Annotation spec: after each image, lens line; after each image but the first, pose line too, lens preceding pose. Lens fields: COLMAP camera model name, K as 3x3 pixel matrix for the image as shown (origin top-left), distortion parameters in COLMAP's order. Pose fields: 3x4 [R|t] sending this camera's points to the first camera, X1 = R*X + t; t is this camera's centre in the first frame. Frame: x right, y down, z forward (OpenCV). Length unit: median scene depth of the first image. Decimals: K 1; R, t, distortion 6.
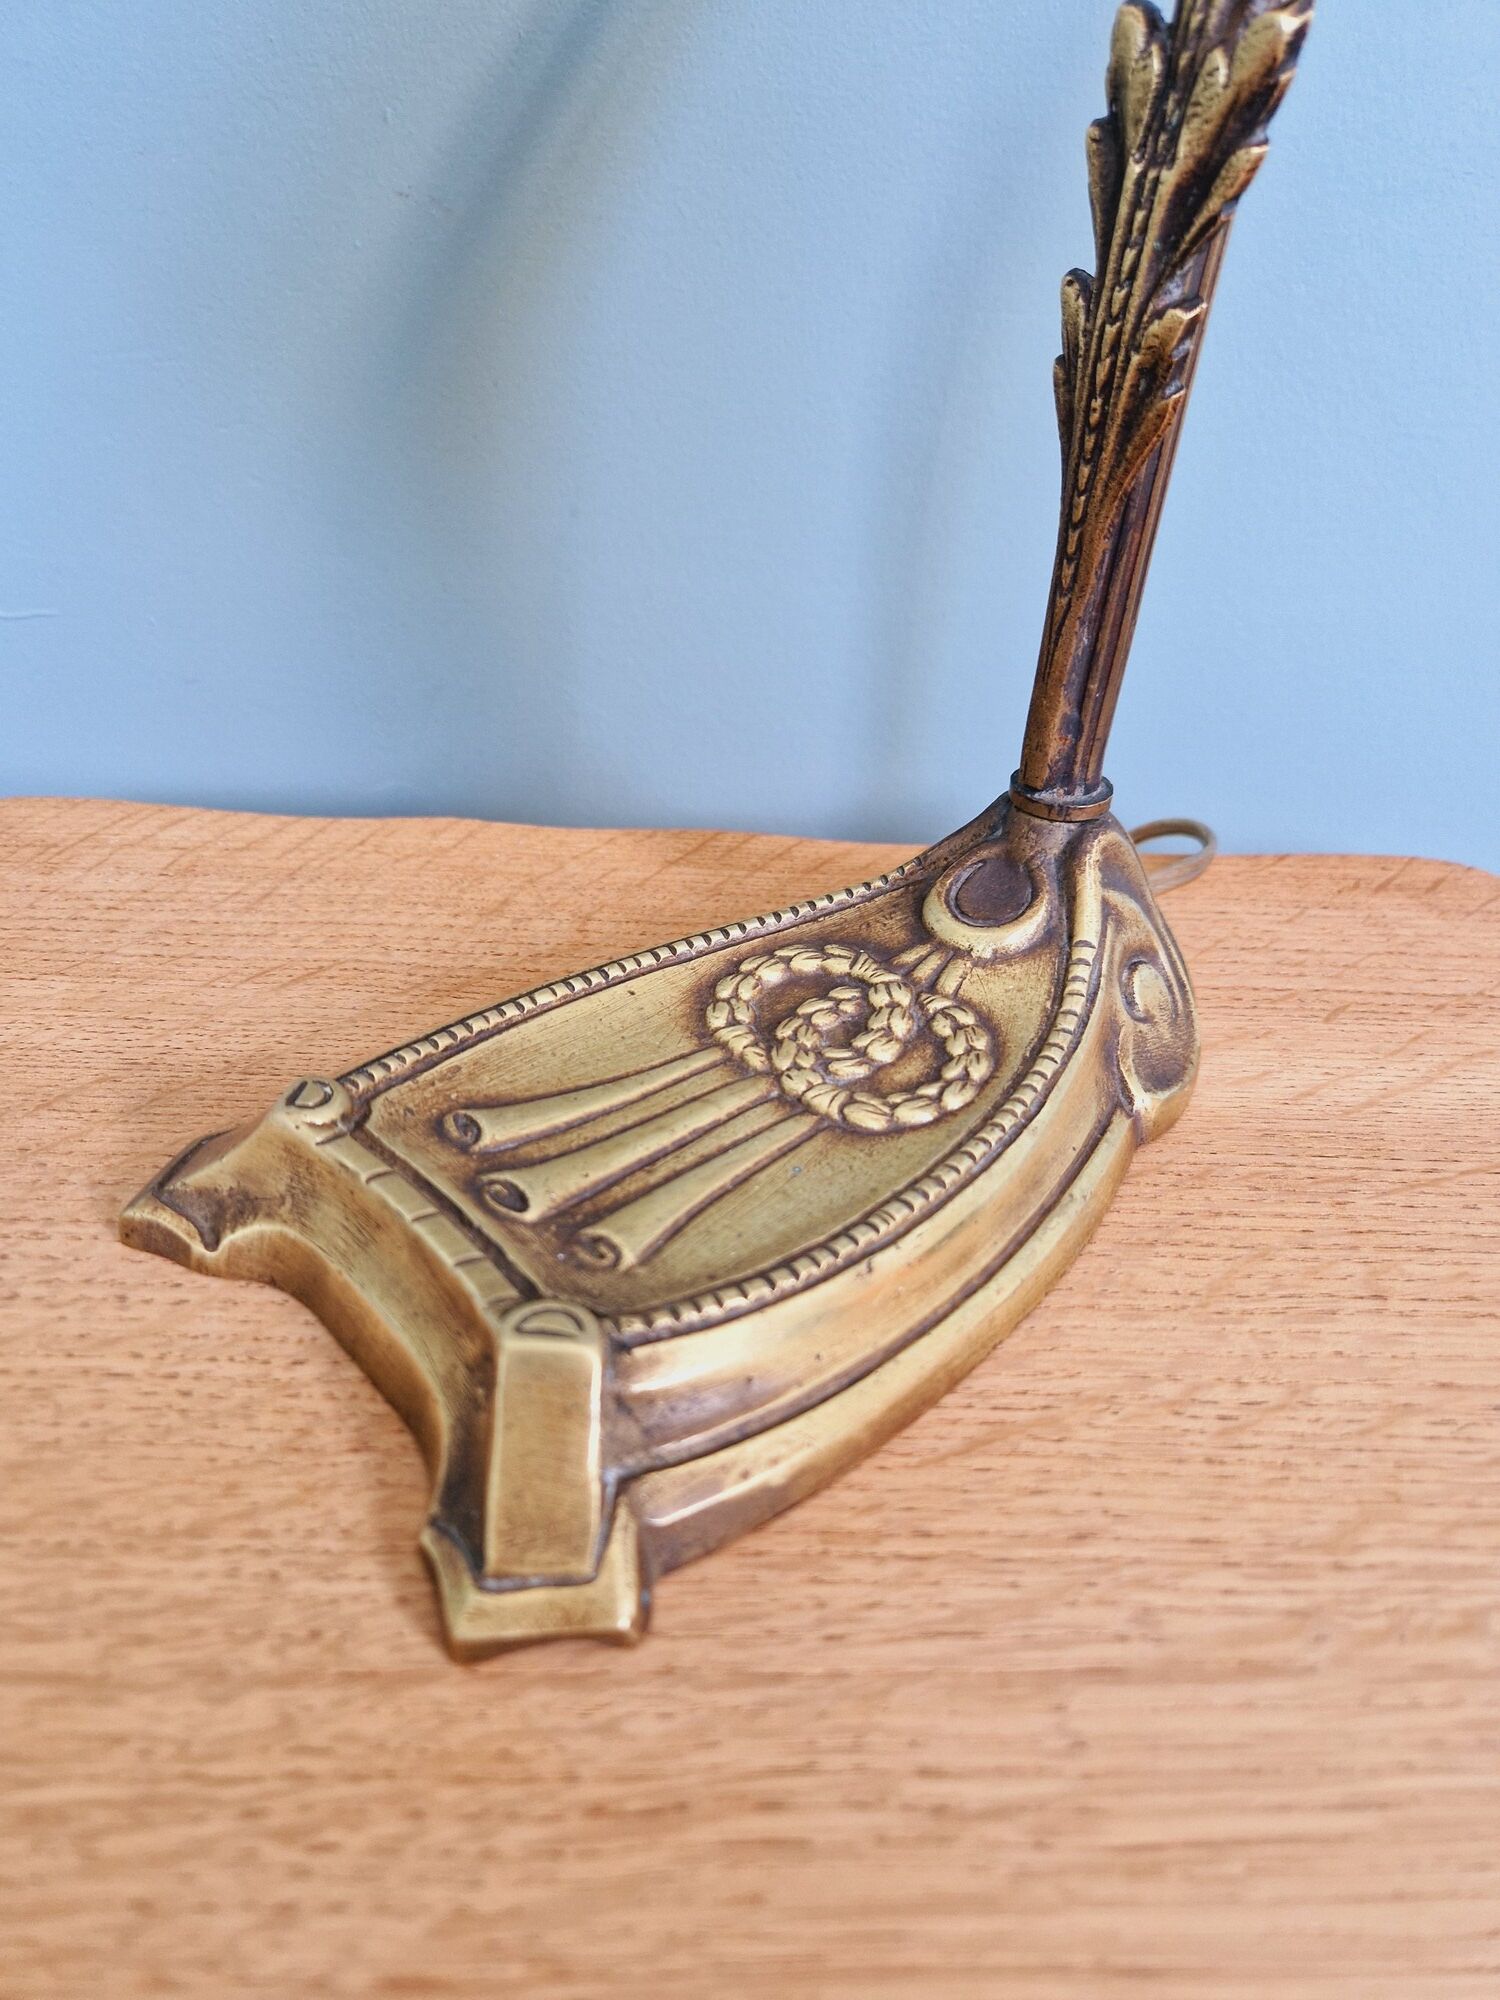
lens RADIAL K [[1380.4, 0, 750.0], [0, 1380.4, 1000.0], [0, 0, 1]] dist [0.003110, -0.002544]
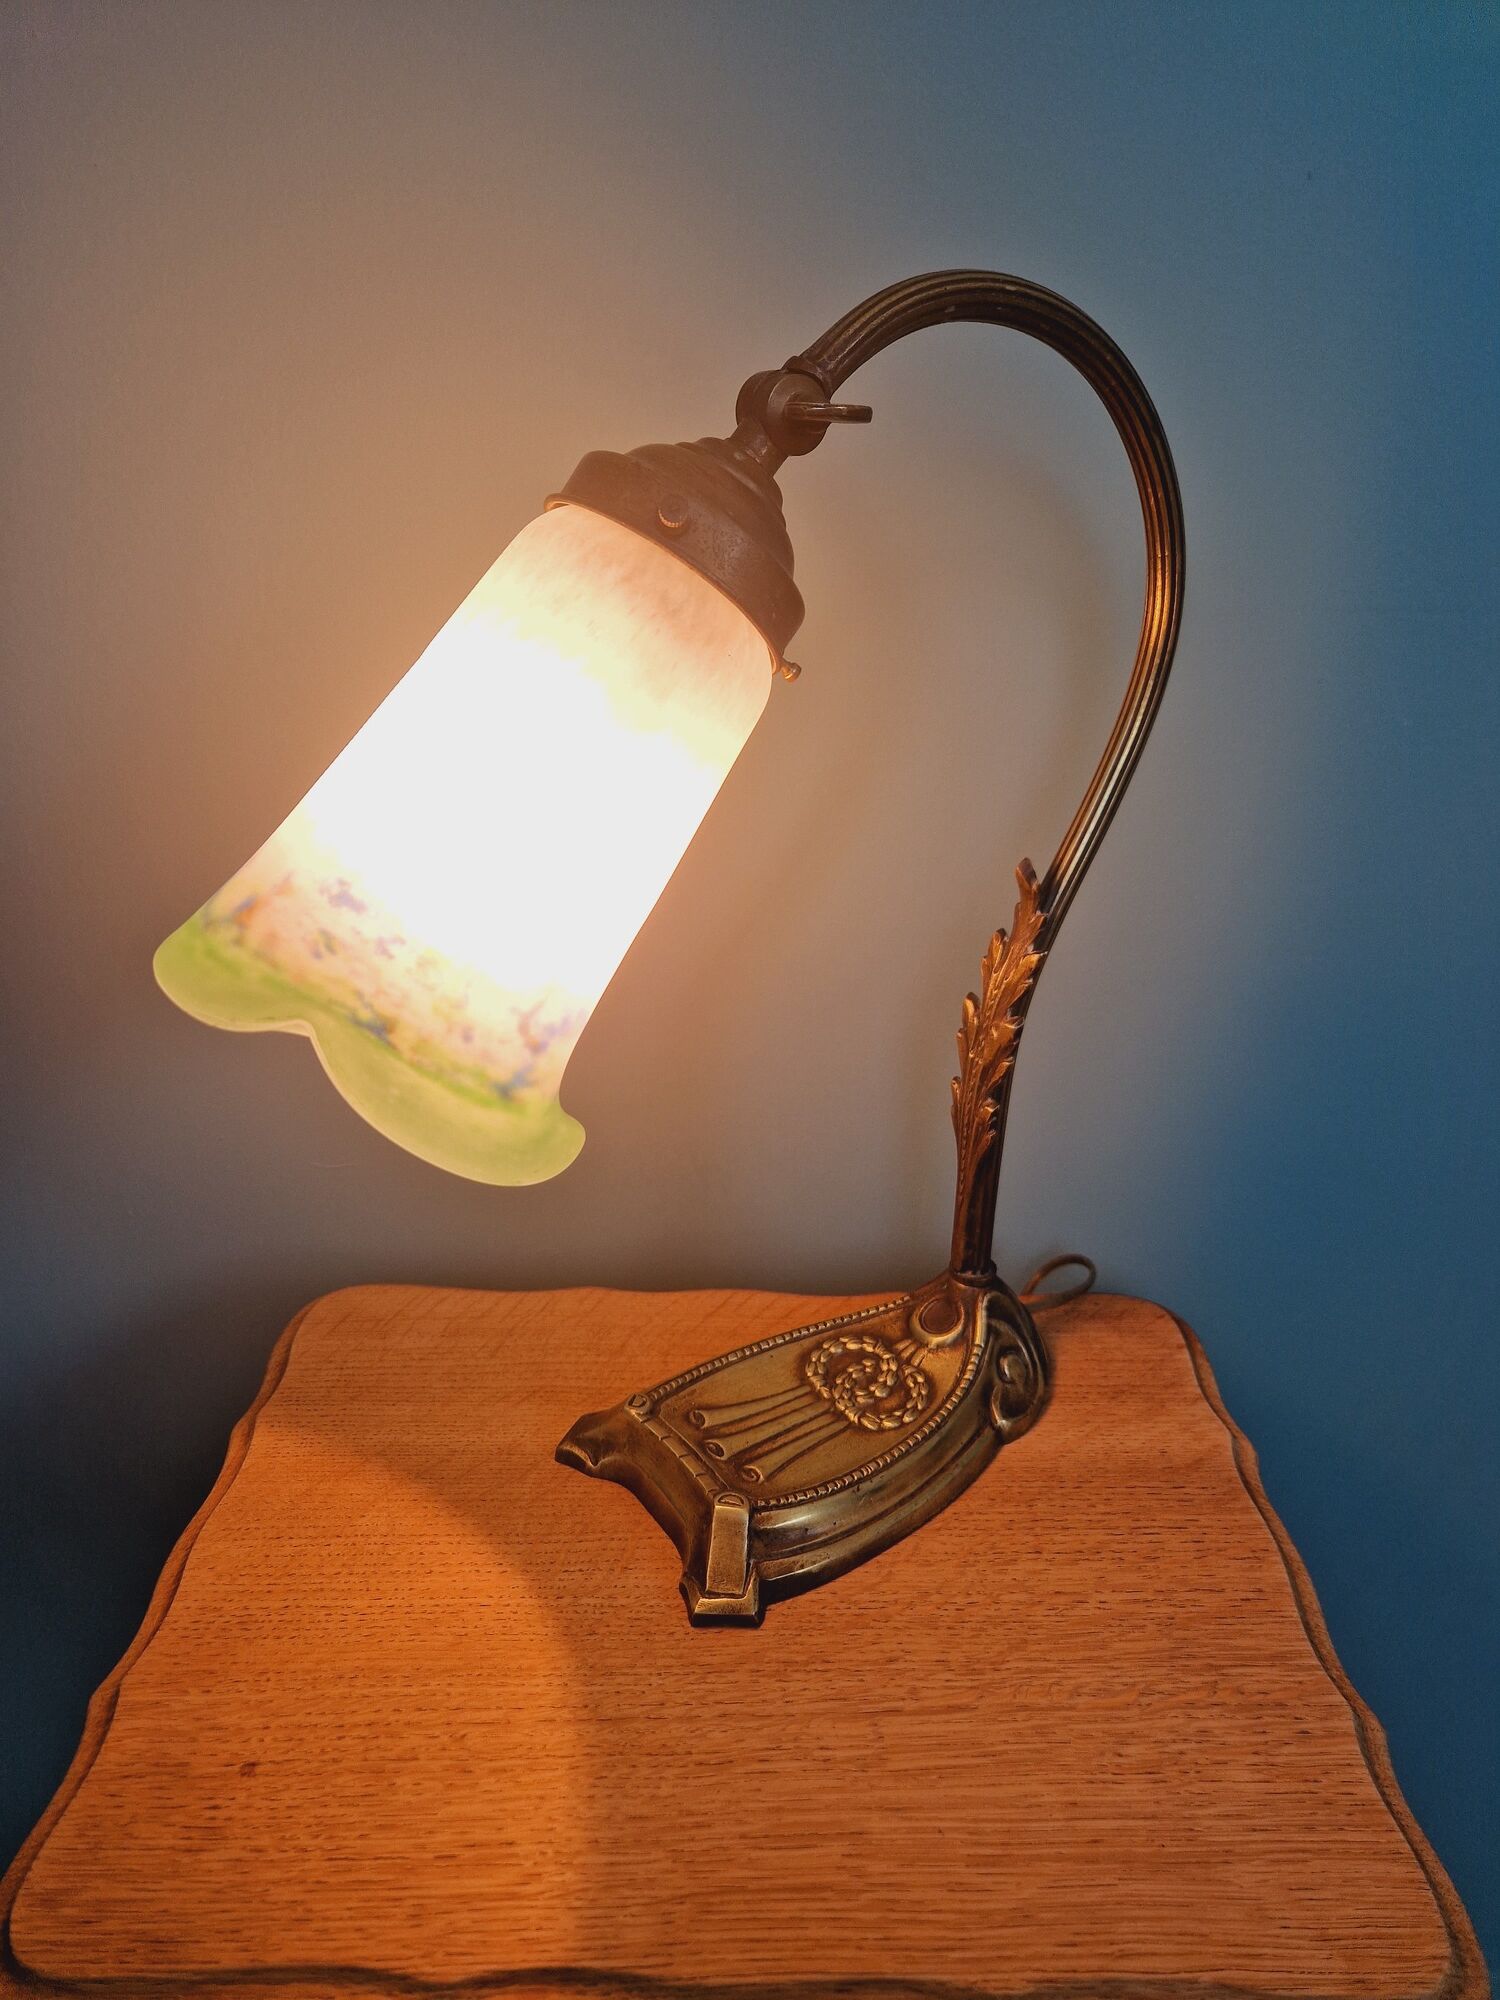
lens RADIAL K [[1380.4, 0, 750.0], [0, 1380.4, 1000.0], [0, 0, 1]] dist [0.003110, -0.002544]
pose [[0.991855, 0.023658, -0.125152, 0.160278], [-0.045576, 0.983461, -0.175291, -0.198348], [0.118935, 0.179567, 0.976530, -1.407726]]
